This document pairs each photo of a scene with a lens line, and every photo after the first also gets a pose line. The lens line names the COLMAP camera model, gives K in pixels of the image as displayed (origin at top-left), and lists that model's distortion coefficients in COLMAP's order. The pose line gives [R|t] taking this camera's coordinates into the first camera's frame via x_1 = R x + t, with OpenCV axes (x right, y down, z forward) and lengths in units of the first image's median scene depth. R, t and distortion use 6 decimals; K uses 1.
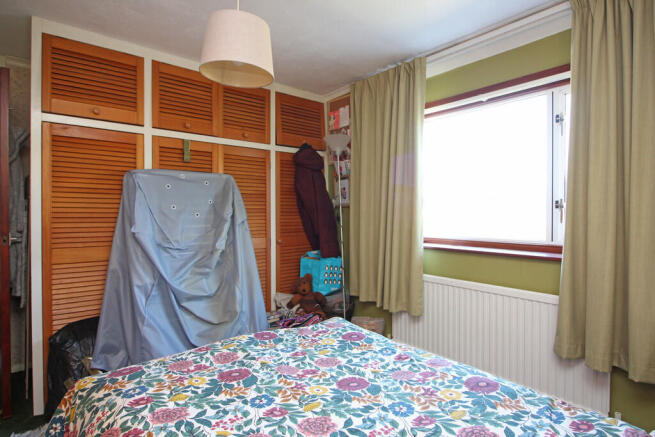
lens RADIAL K [[348.6, 0, 329.3], [0, 348.6, 213.3], [0, 0, 1]] dist [-0.004016, -0.000907]
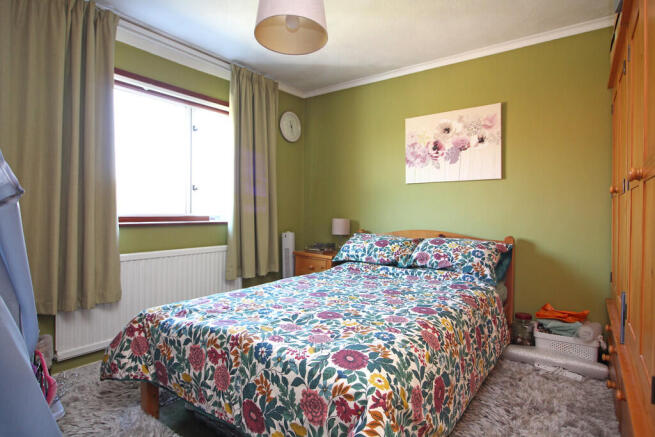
lens RADIAL K [[348.6, 0, 329.3], [0, 348.6, 213.3], [0, 0, 1]] dist [-0.004016, -0.000907]
pose [[-0.235137, -0.005856, 0.971945, -0.871217], [-0.002367, 0.999982, 0.005453, 0.069892], [-0.971959, -0.001018, -0.235146, 0.789219]]
